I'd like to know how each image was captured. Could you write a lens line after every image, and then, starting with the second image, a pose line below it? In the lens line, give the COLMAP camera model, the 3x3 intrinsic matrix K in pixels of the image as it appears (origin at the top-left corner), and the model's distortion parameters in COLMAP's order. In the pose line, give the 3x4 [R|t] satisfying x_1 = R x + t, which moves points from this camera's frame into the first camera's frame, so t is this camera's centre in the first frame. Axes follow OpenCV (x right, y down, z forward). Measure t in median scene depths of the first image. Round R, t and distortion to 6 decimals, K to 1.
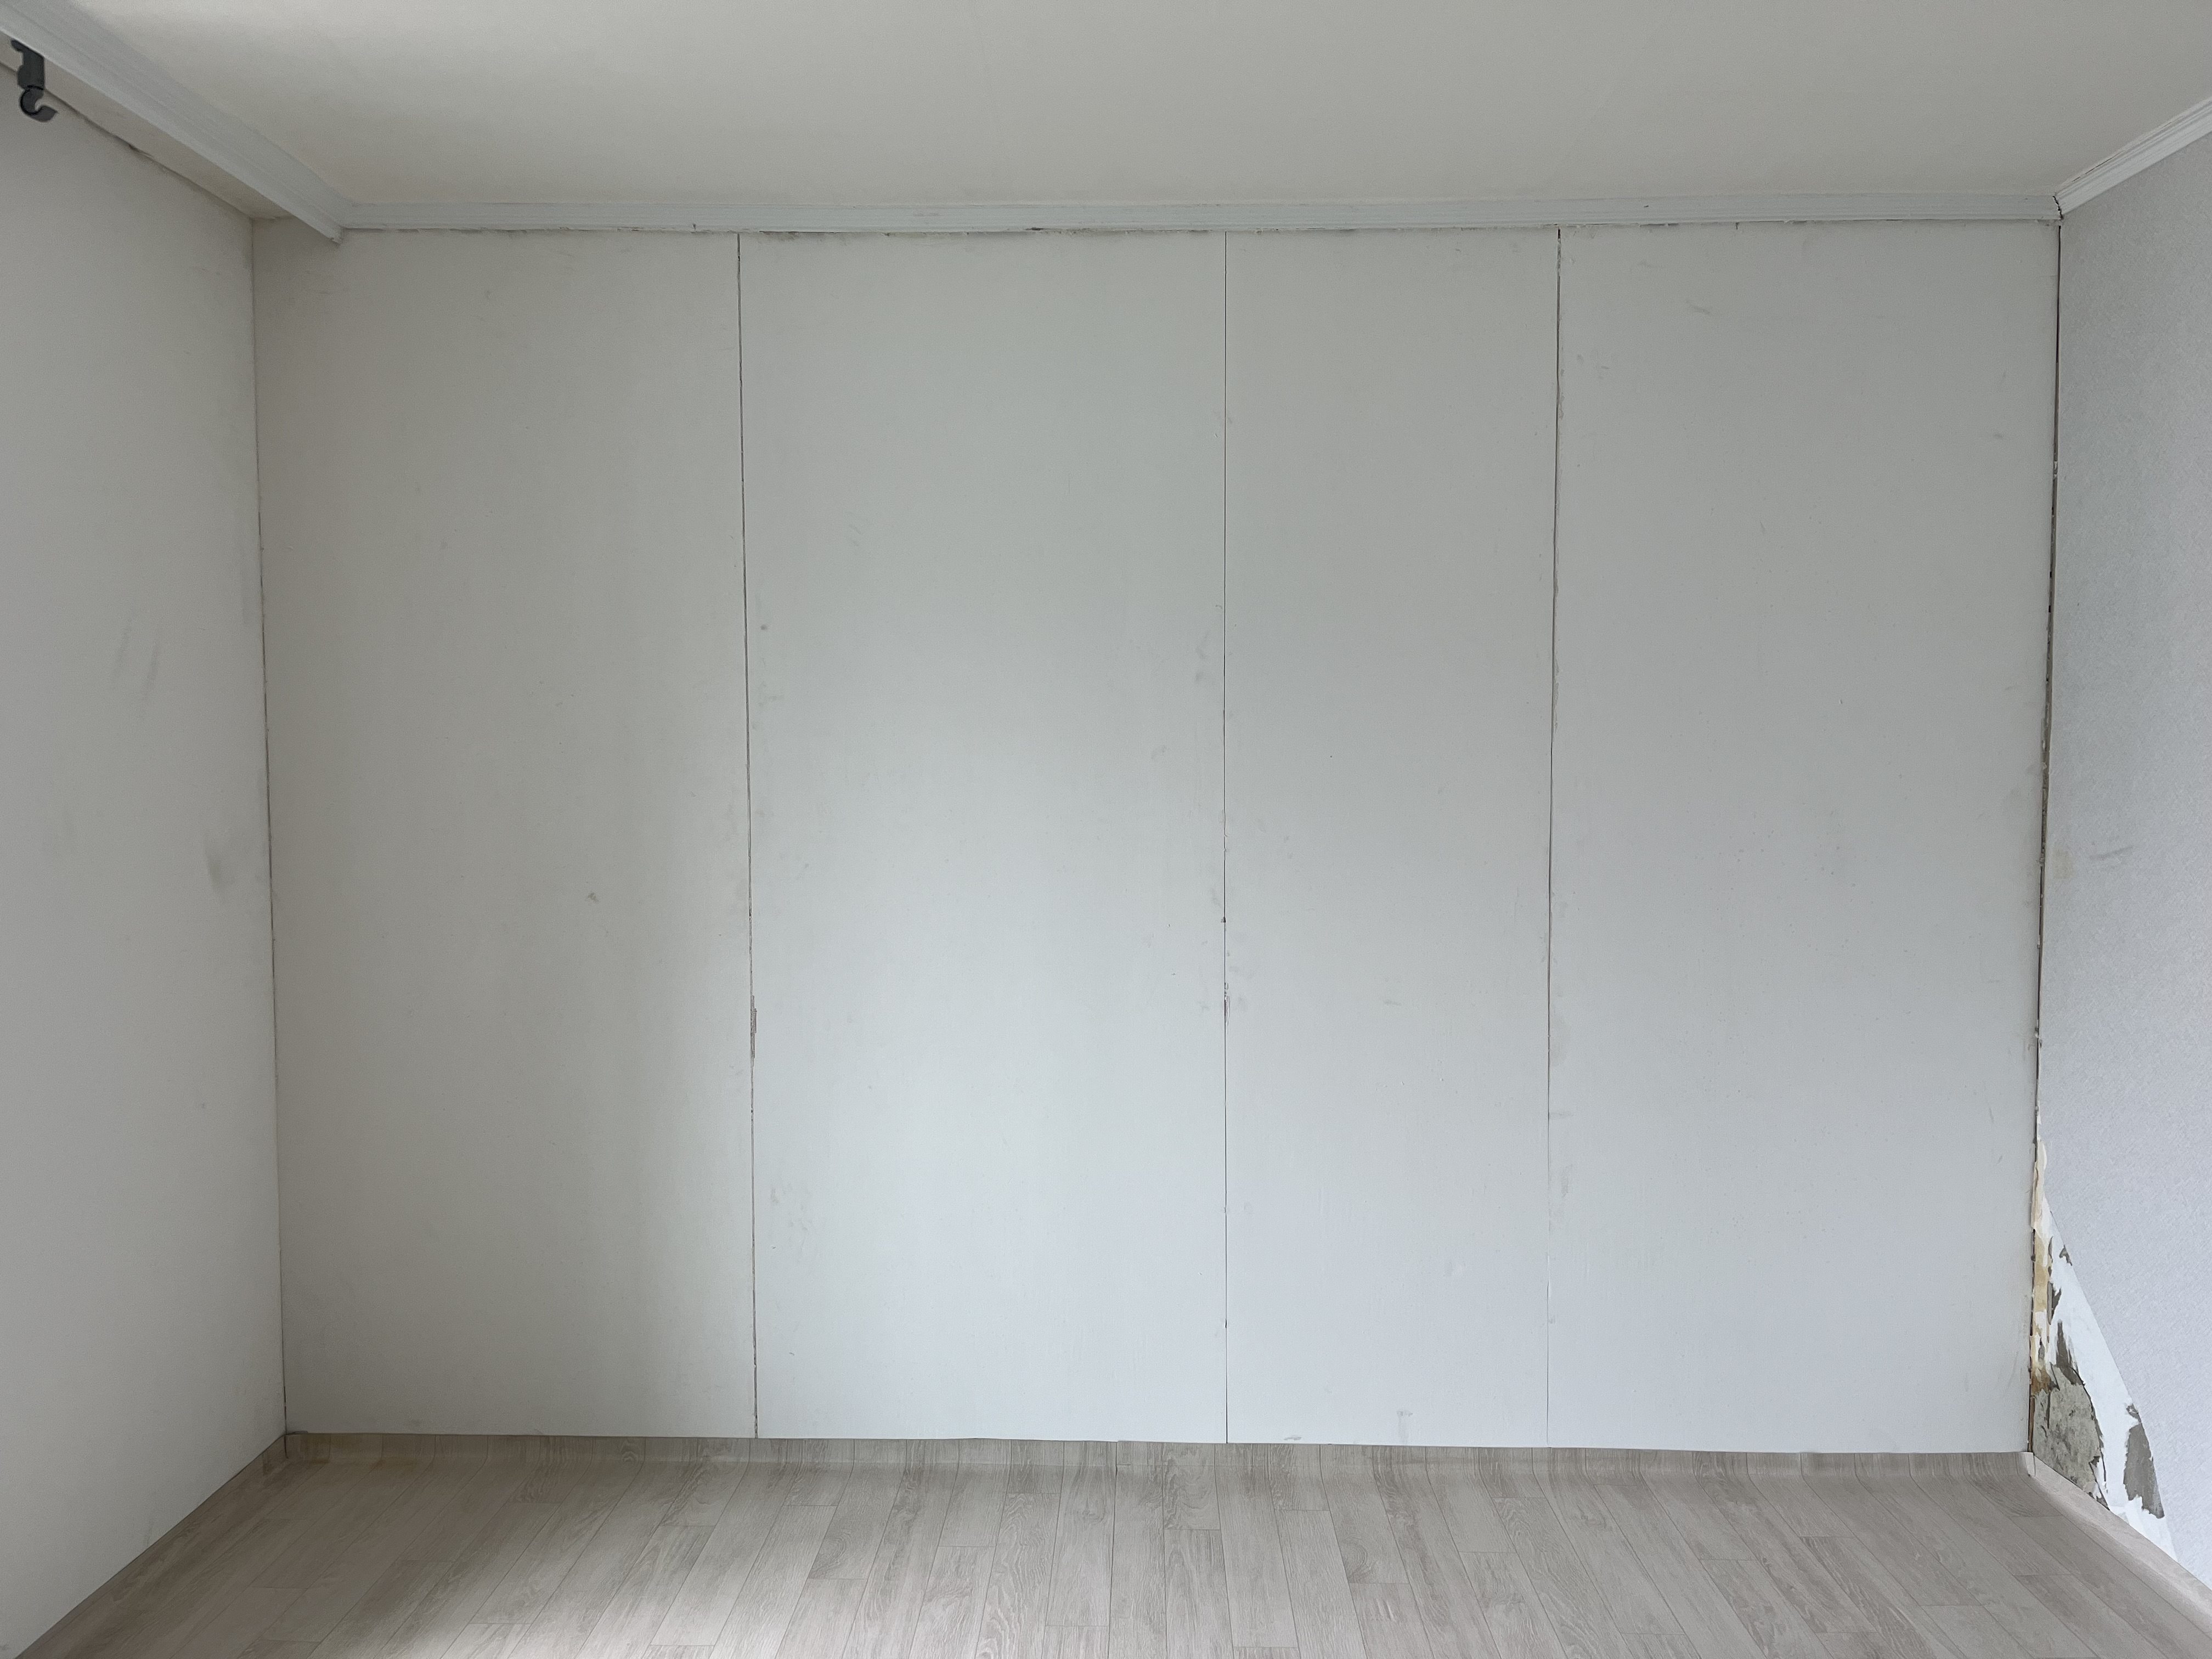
lens RADIAL K [[1683.5, 0, 1104.8], [0, 1683.5, 811.3], [0, 0, 1]] dist [0.092027, -0.121924]
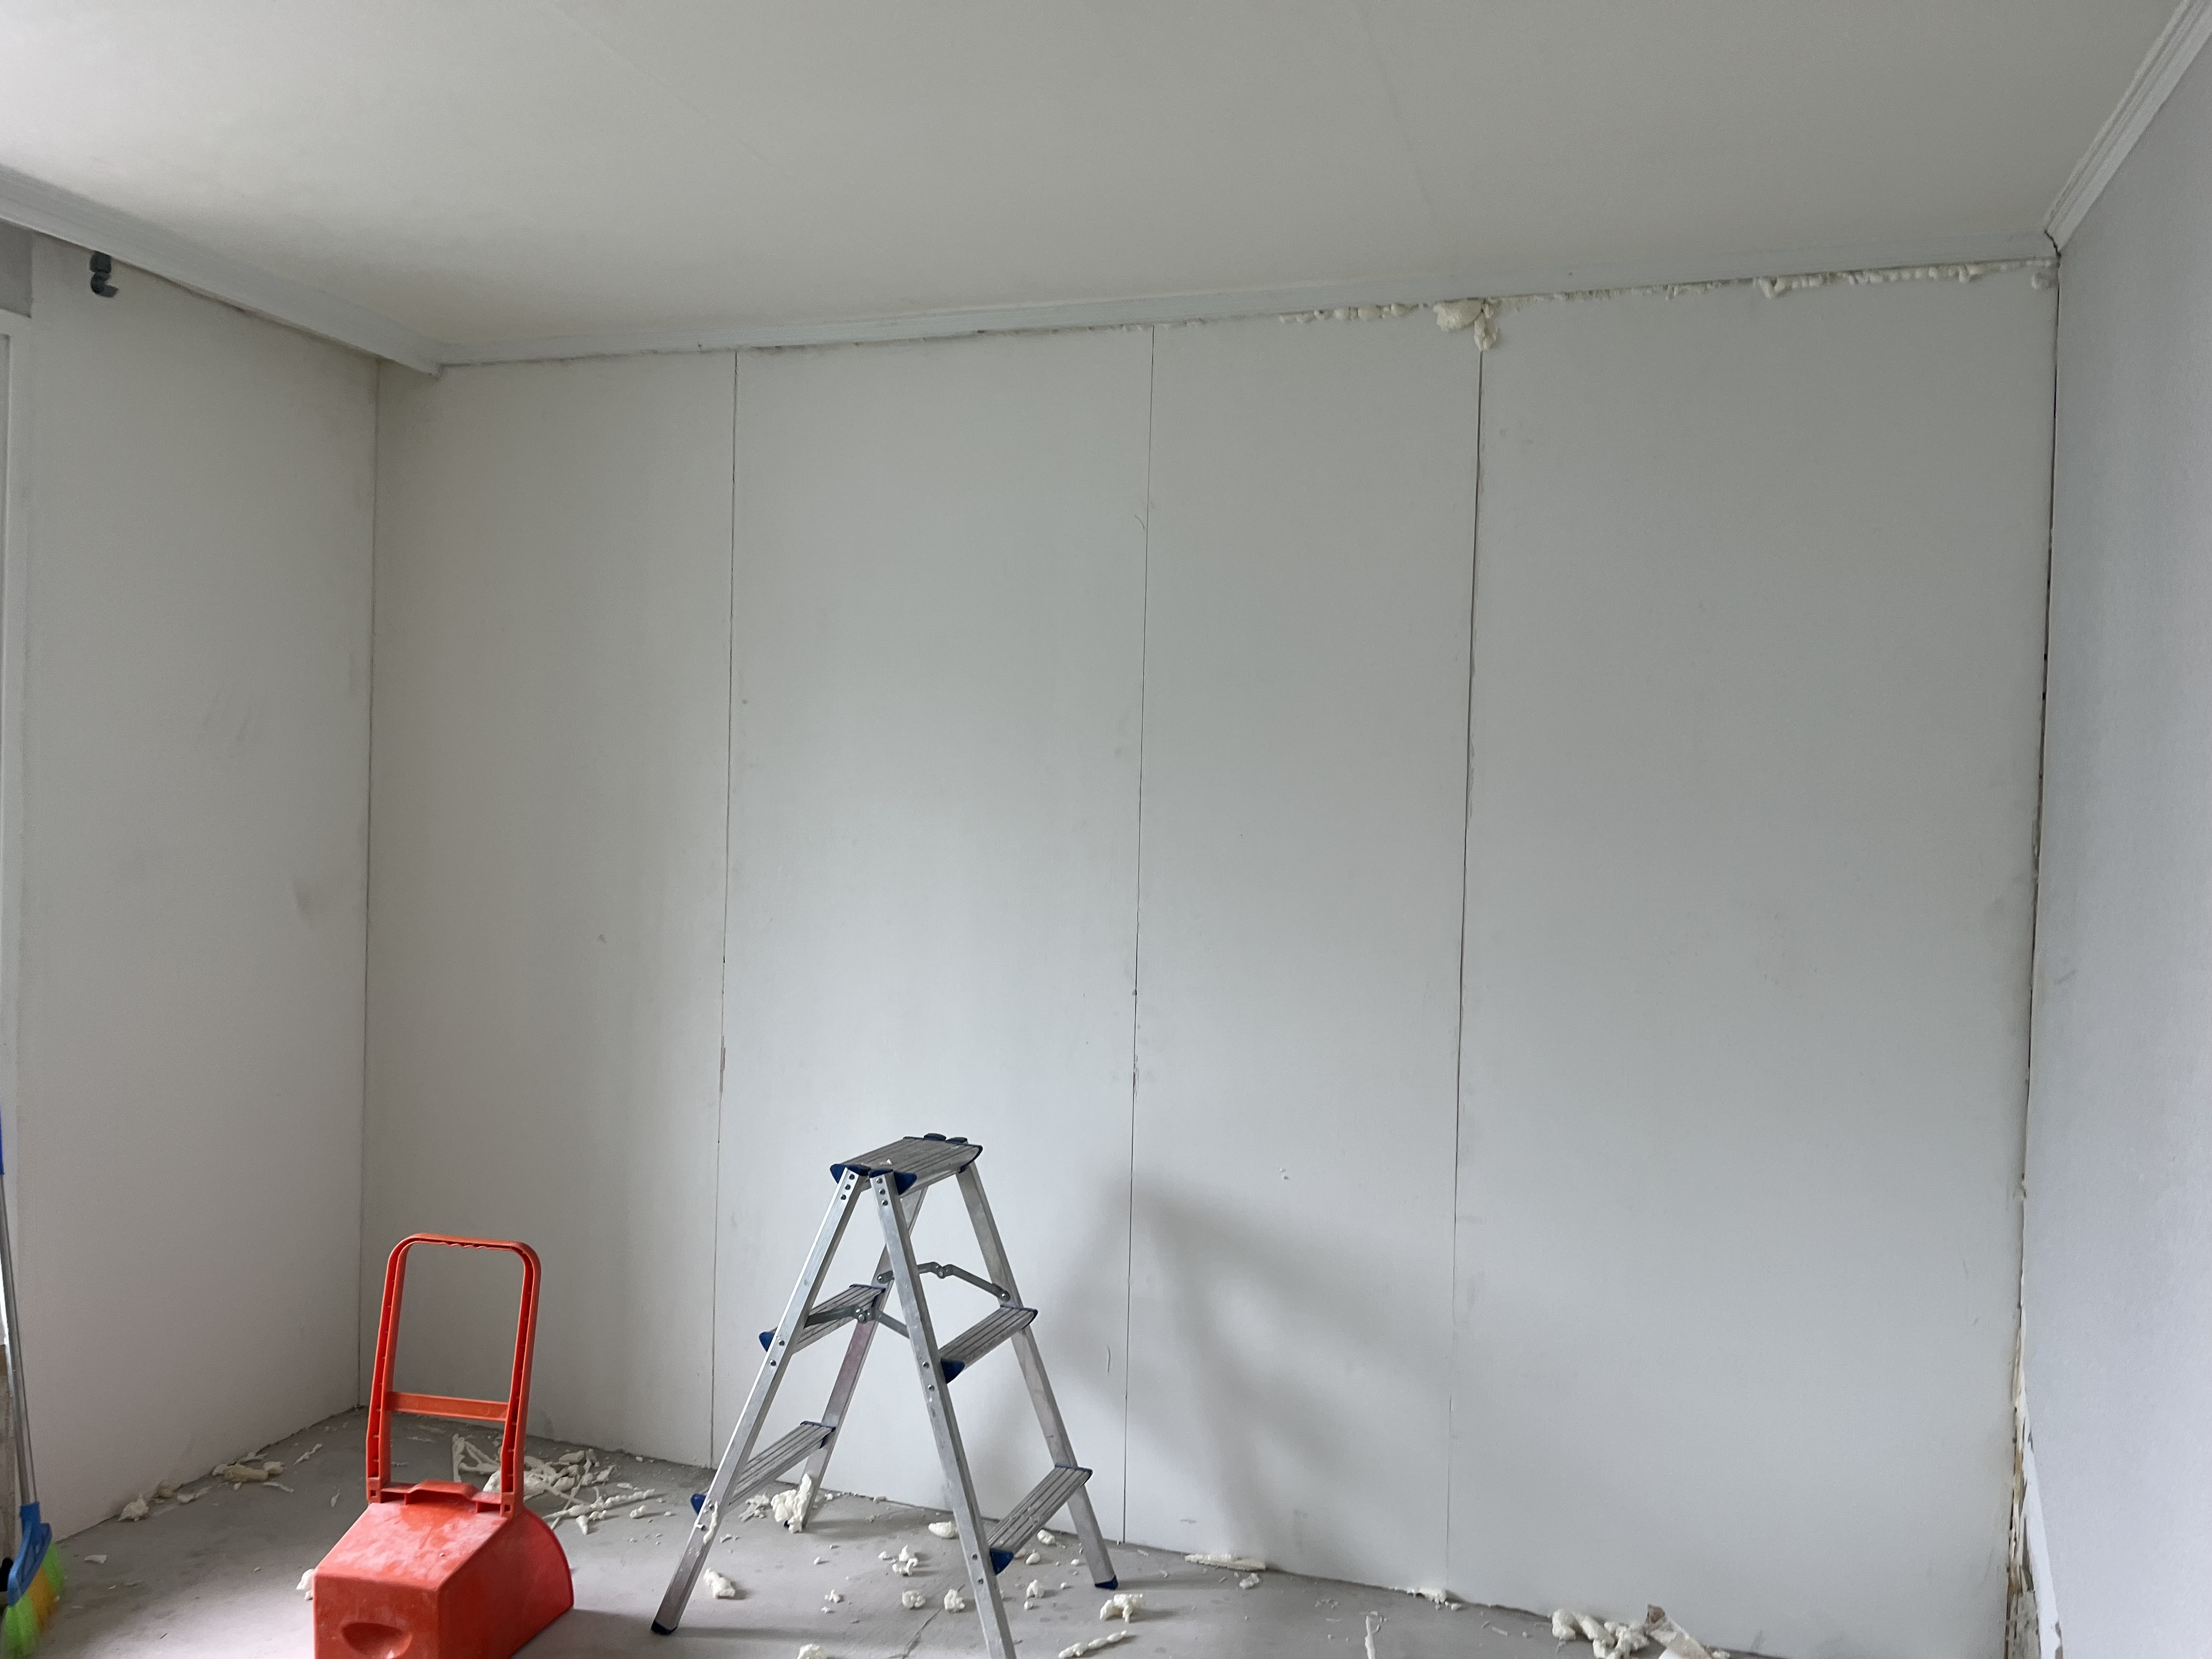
lens RADIAL K [[1681.4, 0, 1106.0], [0, 1681.4, 829.5], [0, 0, 1]] dist [0.065352, -0.071261]
pose [[0.952578, 0.032408, -0.302565, 0.360874], [-0.041638, 0.998842, -0.024101, -0.008747], [0.301433, 0.035556, 0.952824, 0.025548]]
